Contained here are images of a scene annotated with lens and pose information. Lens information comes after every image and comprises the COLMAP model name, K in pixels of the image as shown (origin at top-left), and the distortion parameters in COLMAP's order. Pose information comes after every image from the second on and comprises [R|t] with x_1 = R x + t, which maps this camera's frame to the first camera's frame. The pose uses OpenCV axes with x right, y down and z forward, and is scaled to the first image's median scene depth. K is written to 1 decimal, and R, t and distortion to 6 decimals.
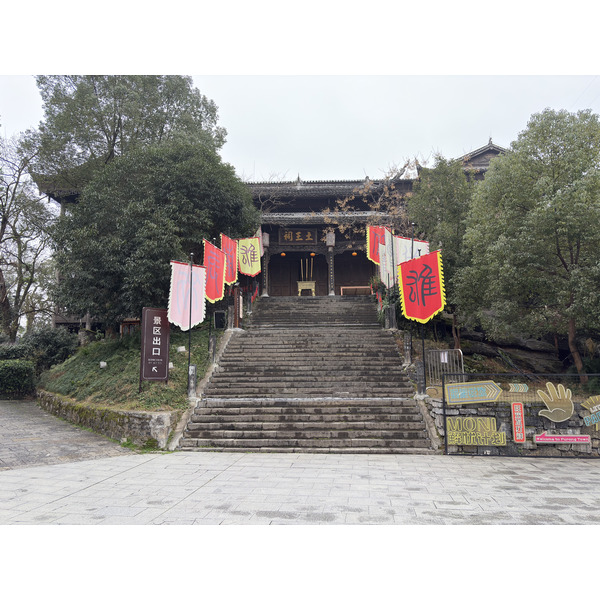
lens RADIAL K [[454.8, 0, 300.9], [0, 454.8, 304.1], [0, 0, 1]] dist [0.052984, -0.055766]
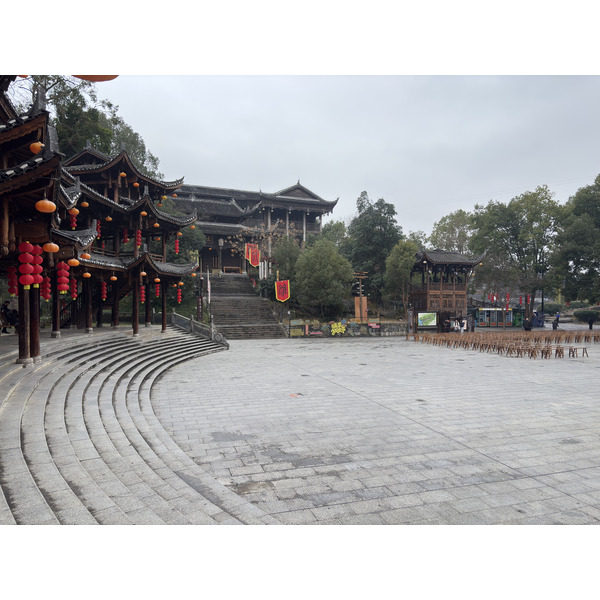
lens RADIAL K [[454.8, 0, 301.4], [0, 454.8, 306.4], [0, 0, 1]] dist [0.052984, -0.055766]
pose [[0.901403, -0.000666, 0.432981, -1.201673], [-0.072455, 0.985666, 0.152355, -0.506110], [-0.426876, -0.168705, 0.888434, -2.302167]]
